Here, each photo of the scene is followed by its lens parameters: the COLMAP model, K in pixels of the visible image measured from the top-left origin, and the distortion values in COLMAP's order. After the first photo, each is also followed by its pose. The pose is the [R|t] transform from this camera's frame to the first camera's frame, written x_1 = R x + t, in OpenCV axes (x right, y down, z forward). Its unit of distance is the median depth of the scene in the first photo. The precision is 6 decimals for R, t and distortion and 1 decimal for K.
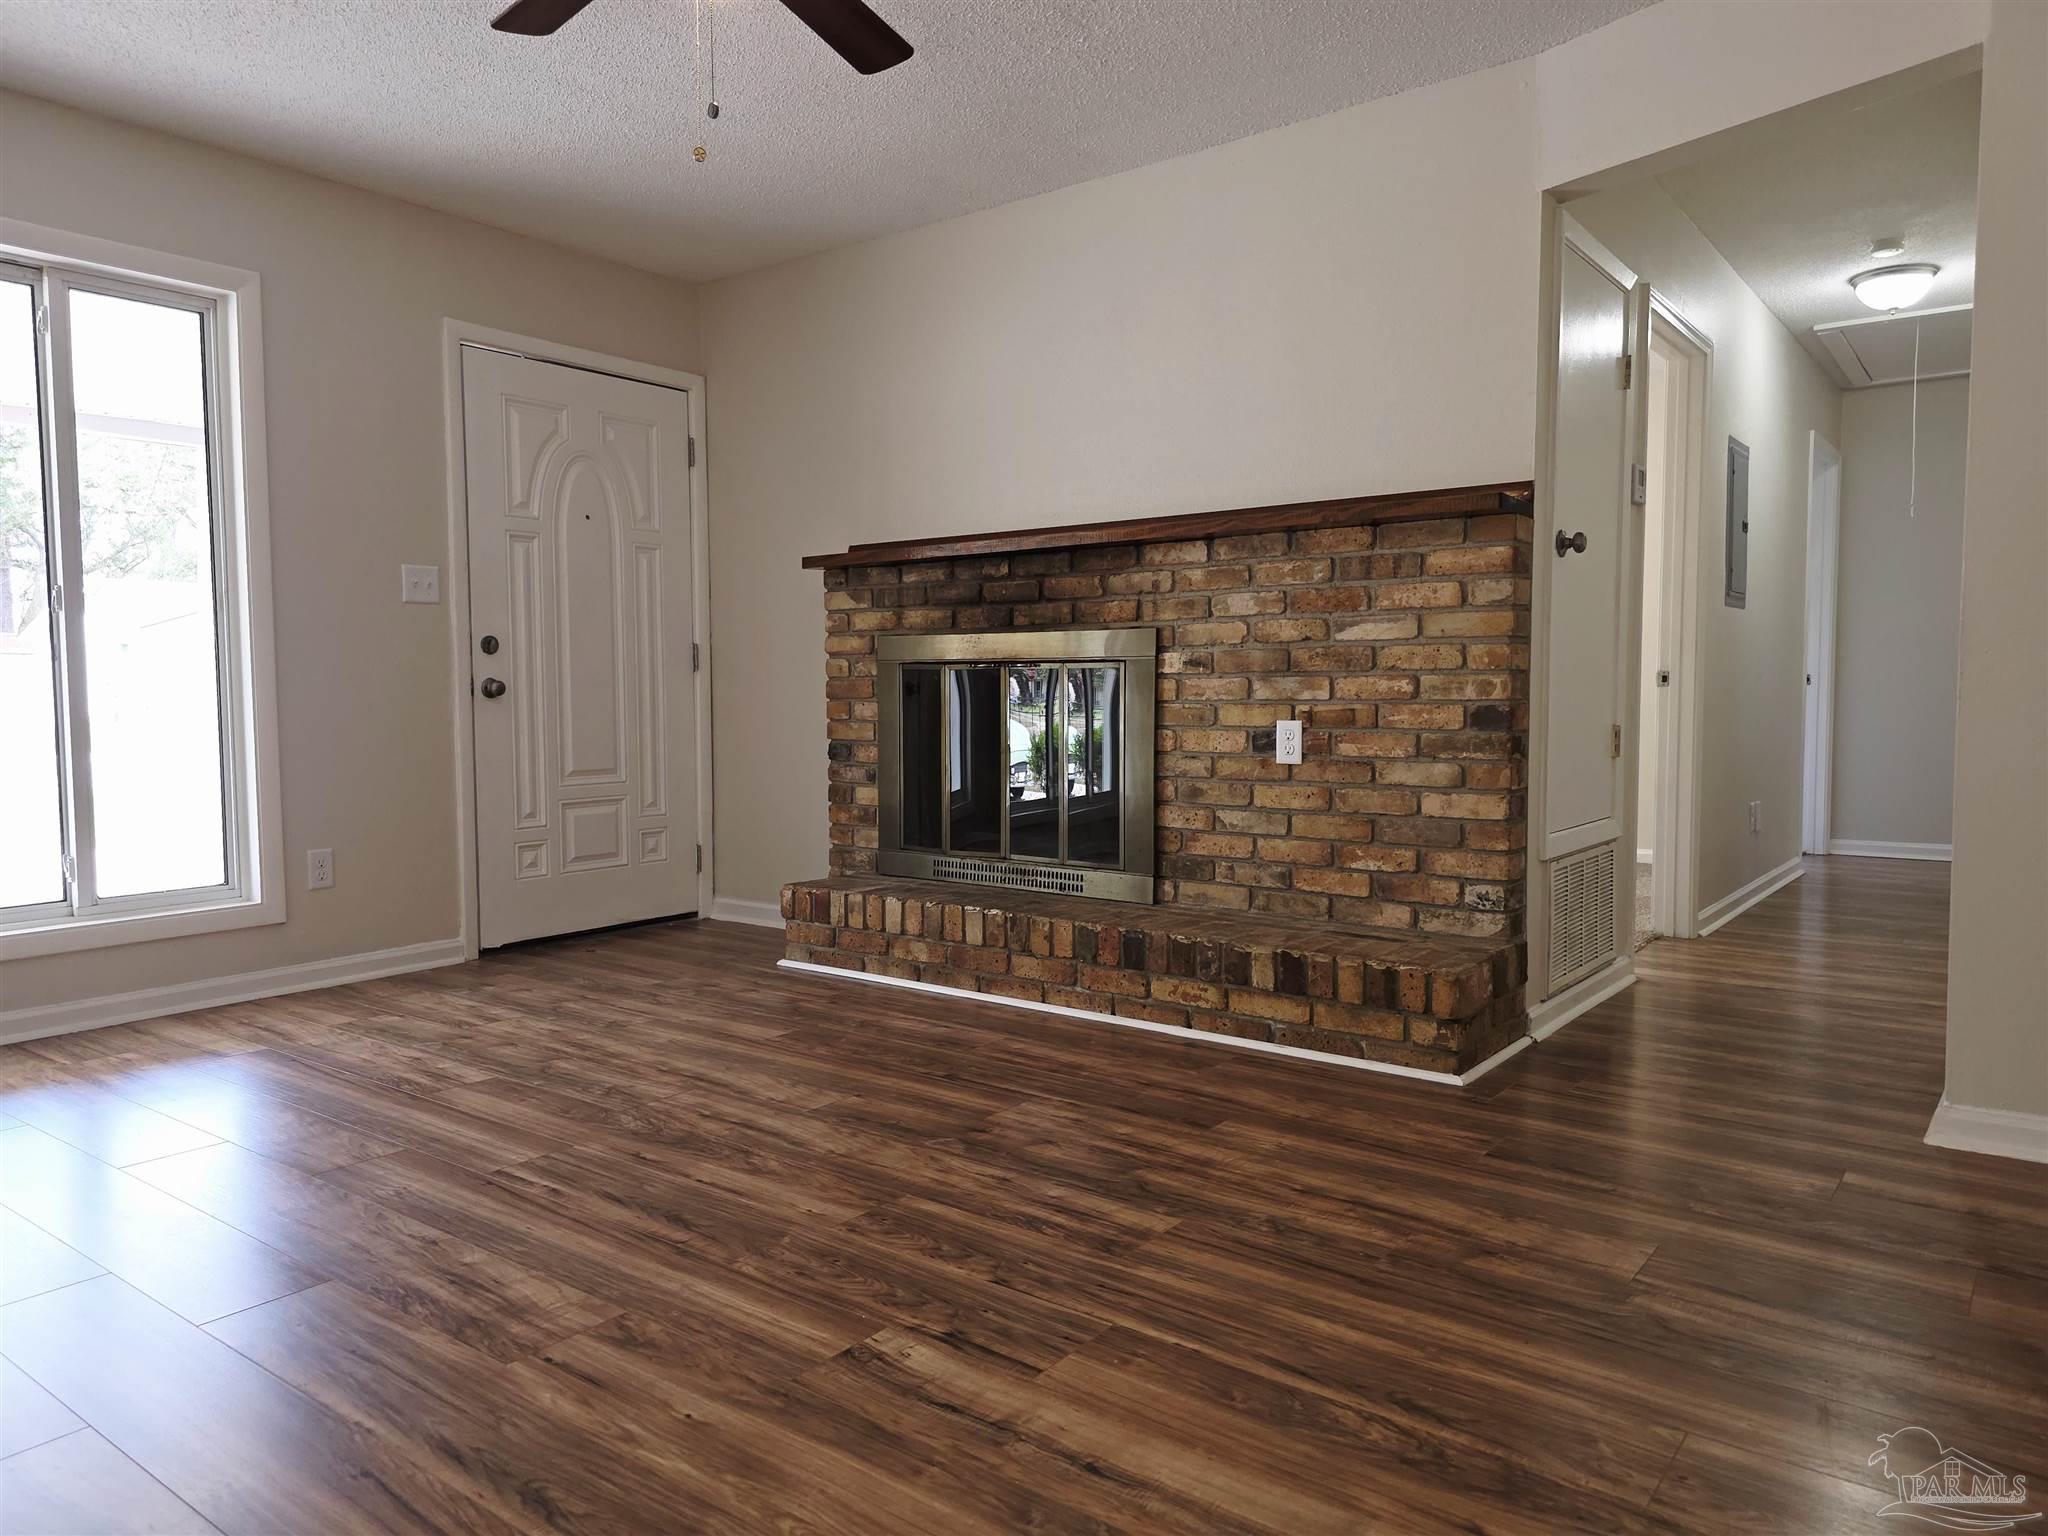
lens RADIAL K [[1374.9, 0, 1048.1], [0, 1374.9, 767.7], [0, 0, 1]] dist [0.055362, -0.047928]
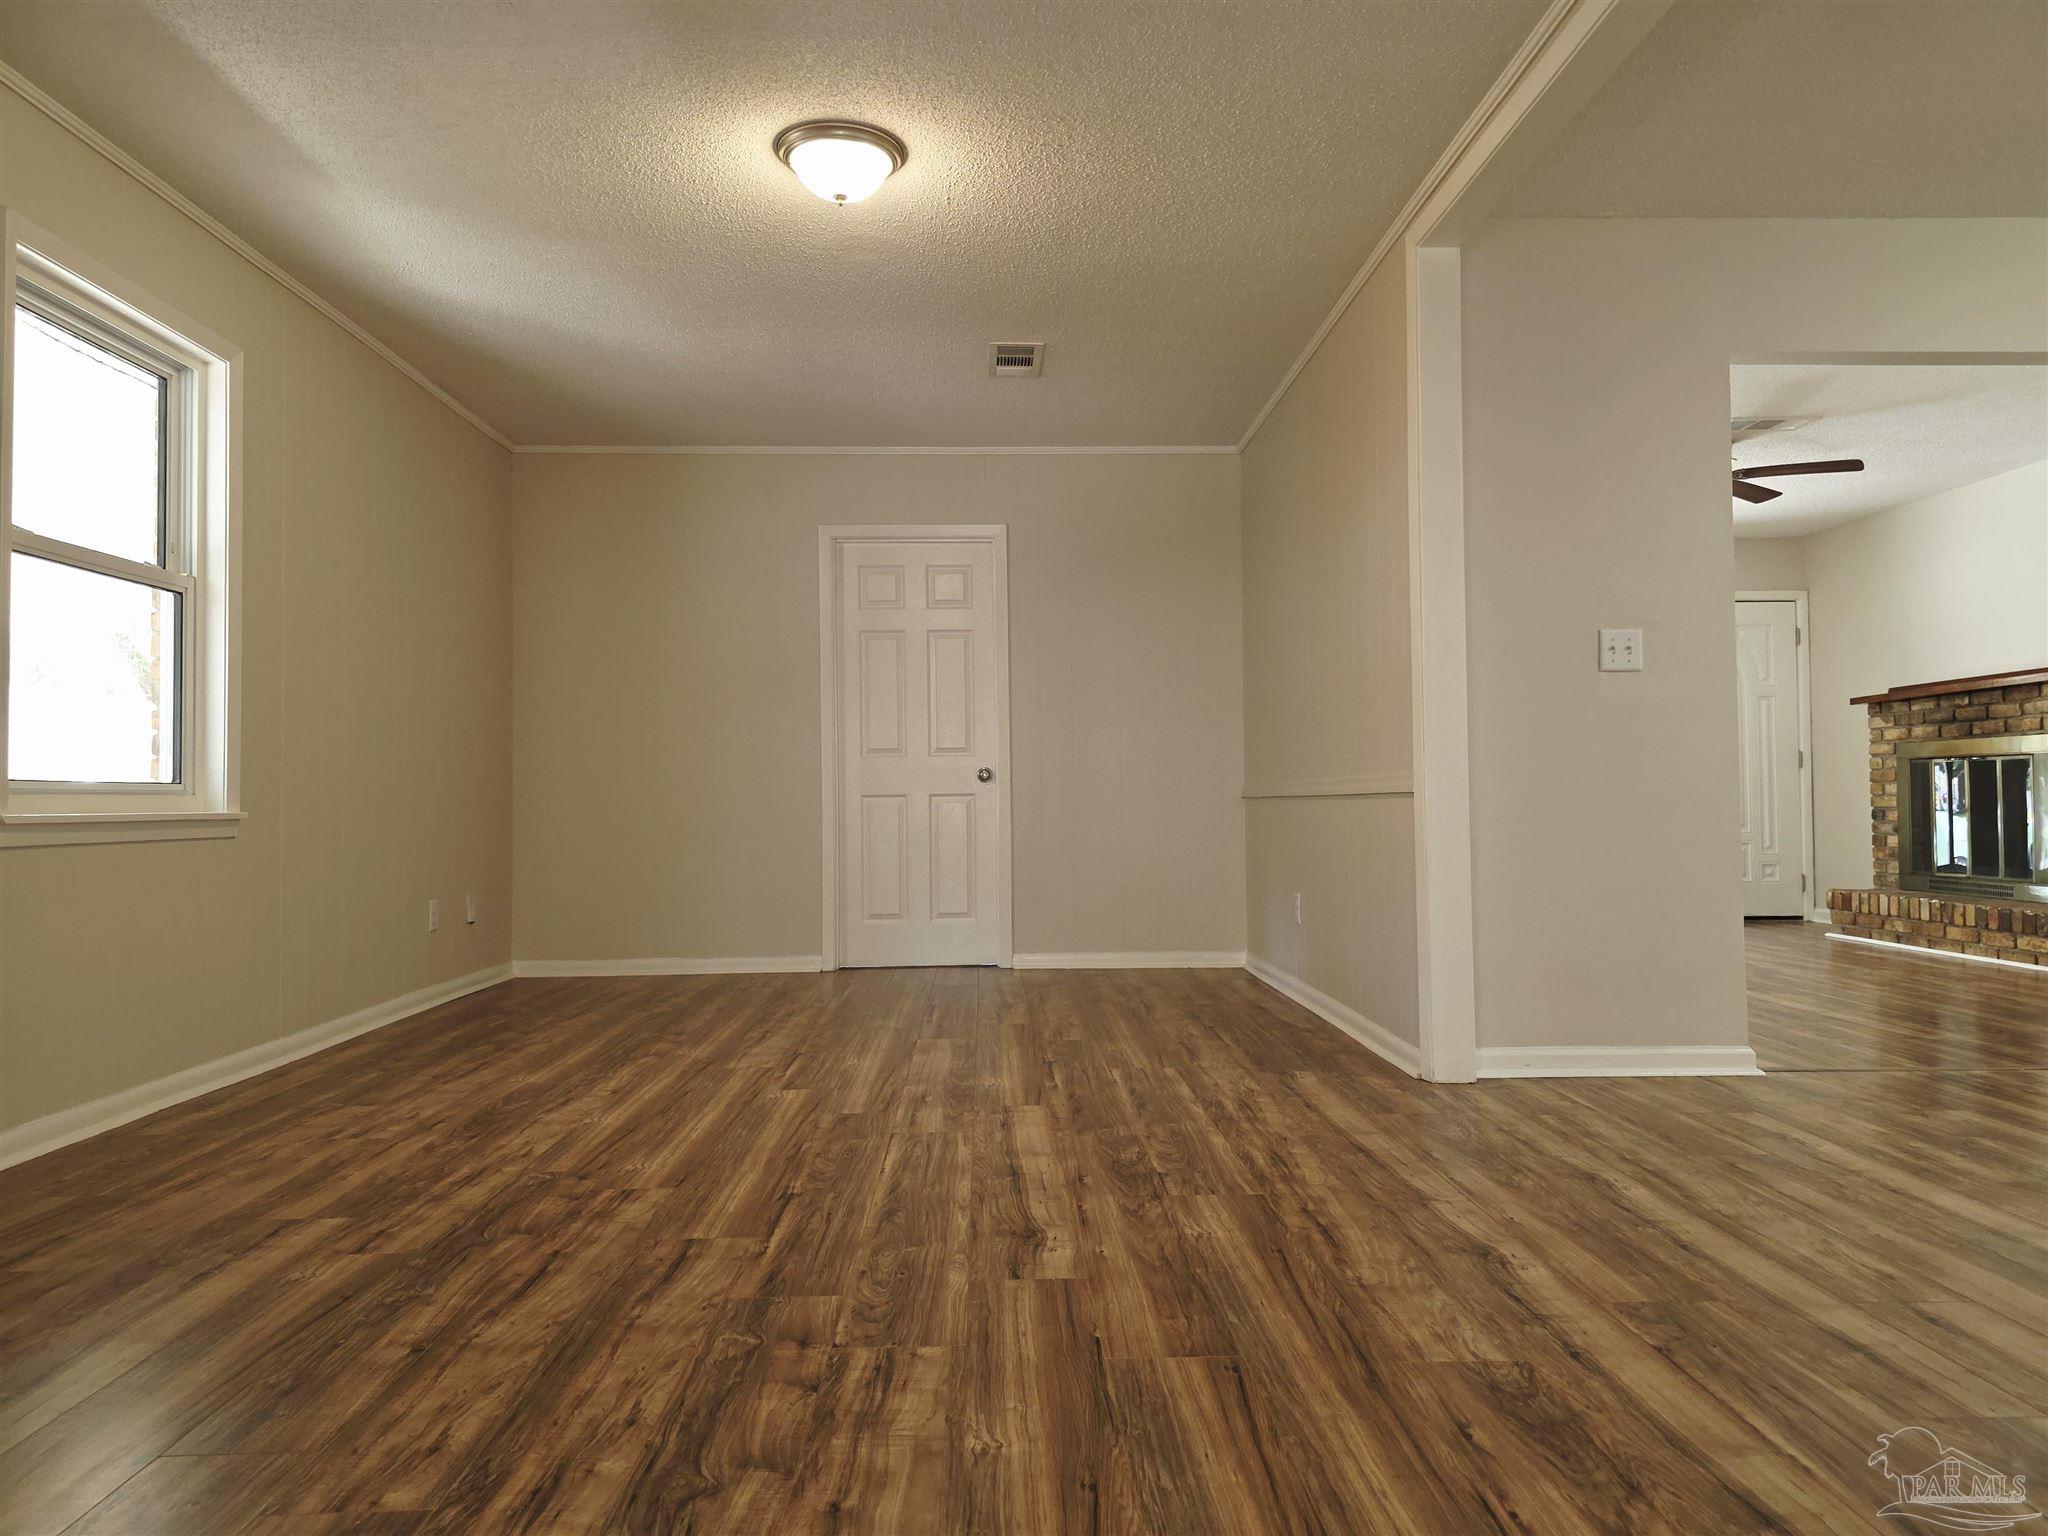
lens RADIAL K [[1374.9, 0, 1025.2], [0, 1374.9, 763.5], [0, 0, 1]] dist [0.055362, -0.047928]
pose [[0.620526, -0.024010, -0.783819, 0.710476], [-0.040734, 0.997195, -0.062794, 0.100400], [0.783128, 0.070893, 0.617807, -1.122690]]
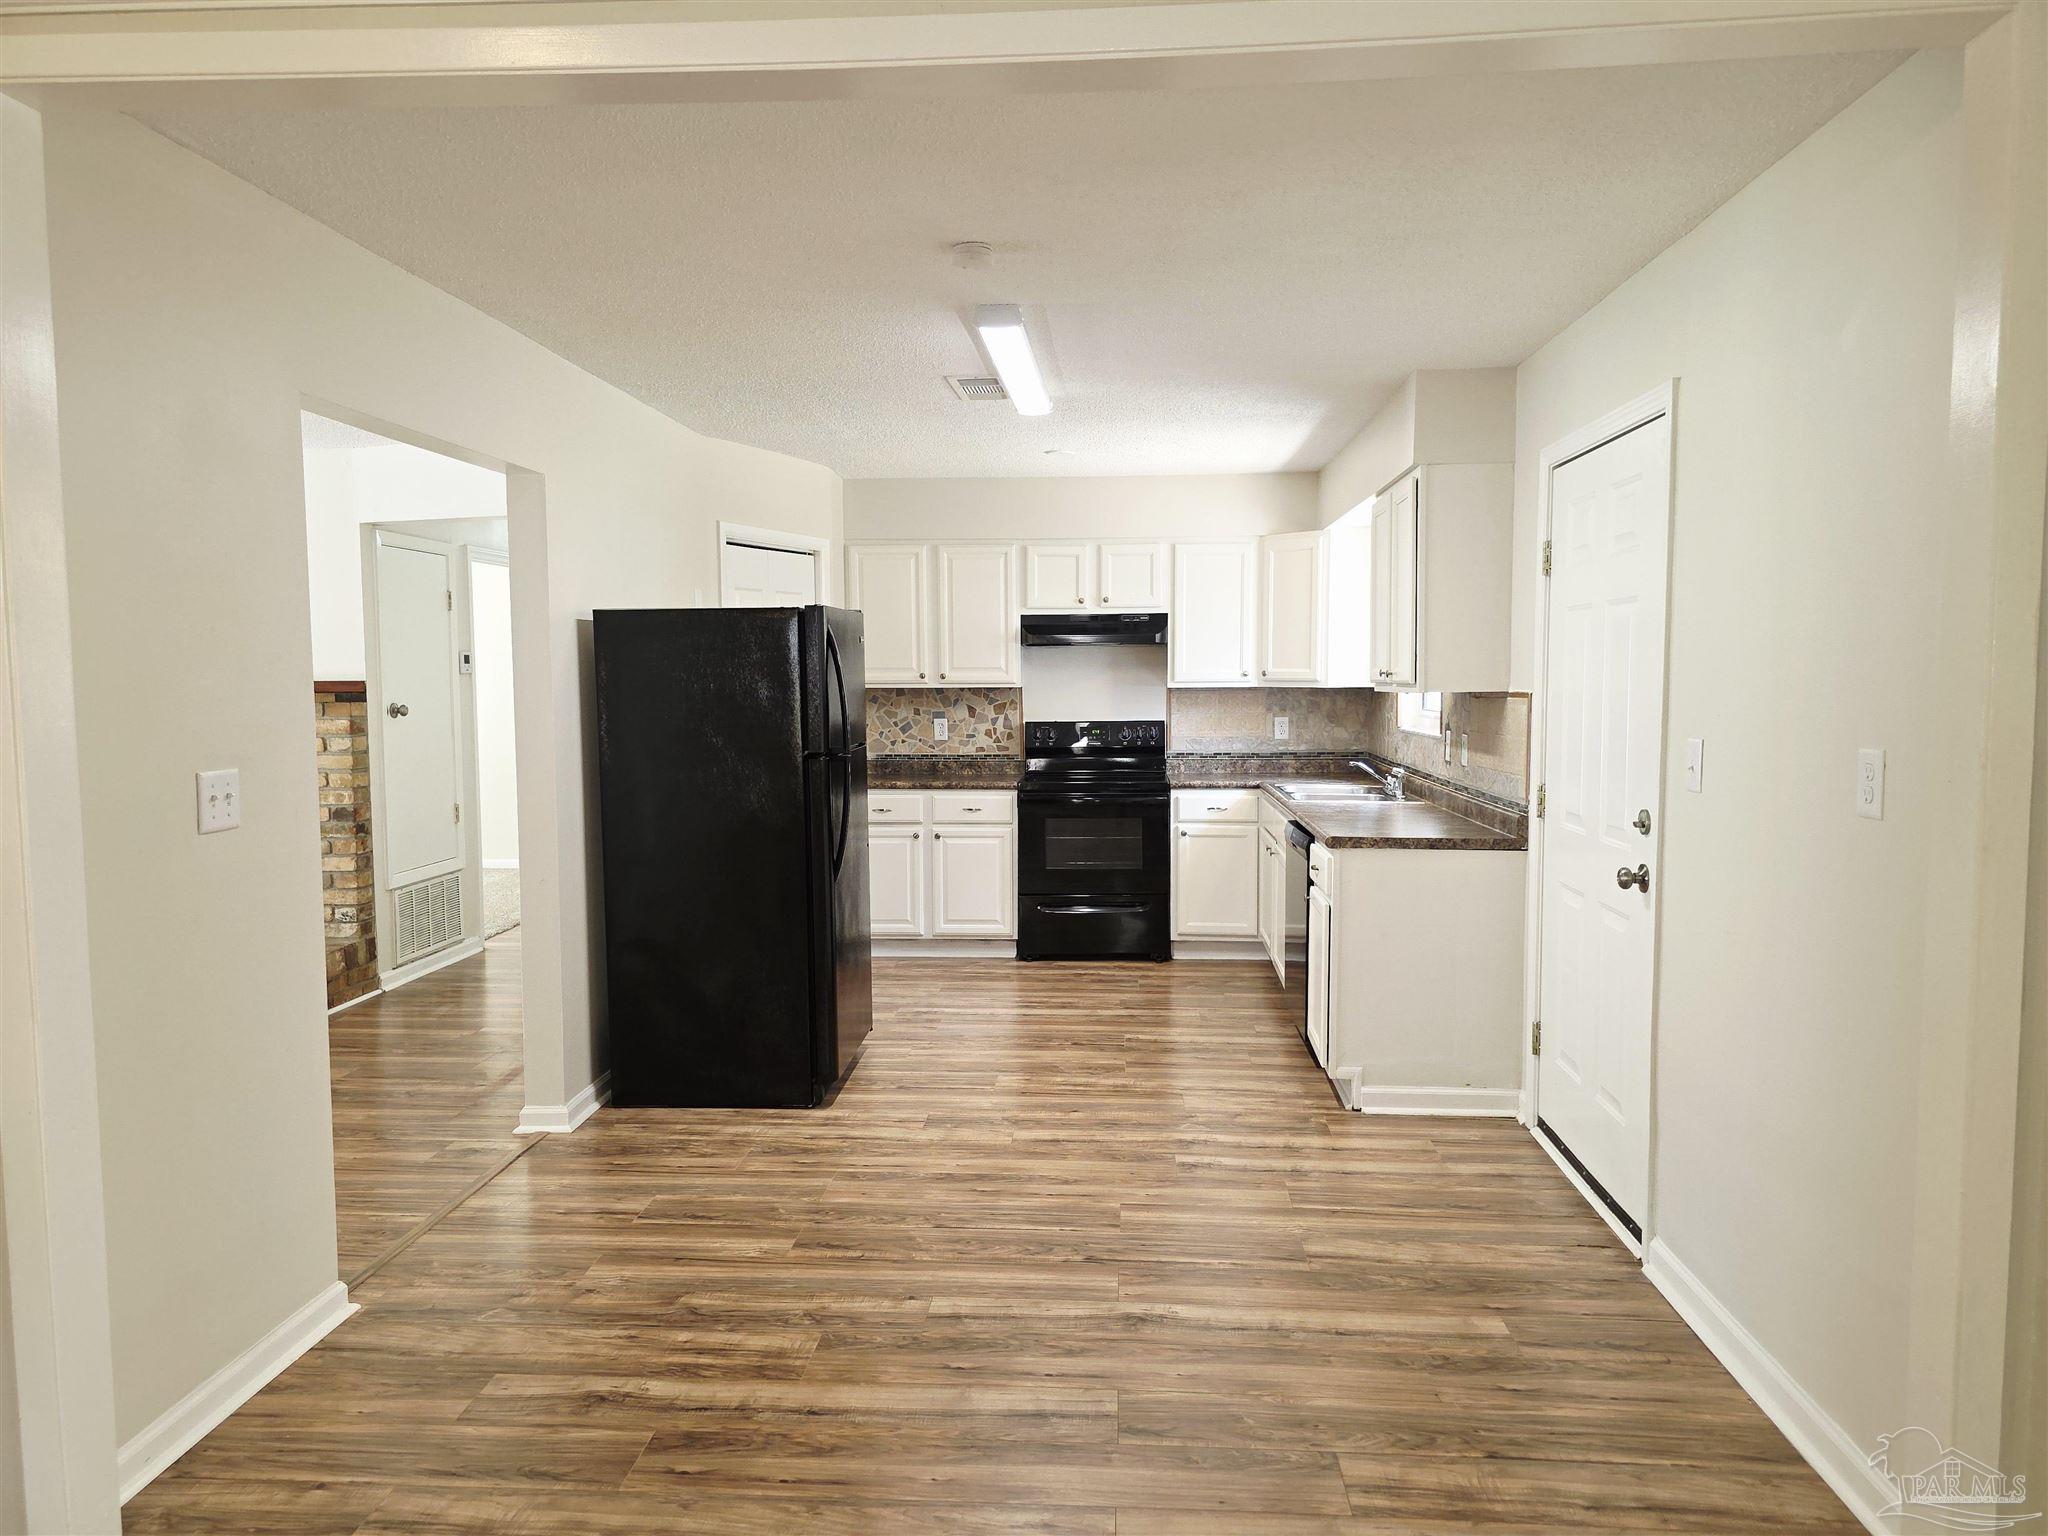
lens RADIAL K [[1374.9, 0, 1015.2], [0, 1374.9, 776.3], [0, 0, 1]] dist [0.055362, -0.047928]
pose [[0.840912, -0.041716, 0.539561, 0.081349], [0.035164, 0.999130, 0.022444, -0.092827], [-0.540028, 0.000100, 0.841647, -0.955322]]
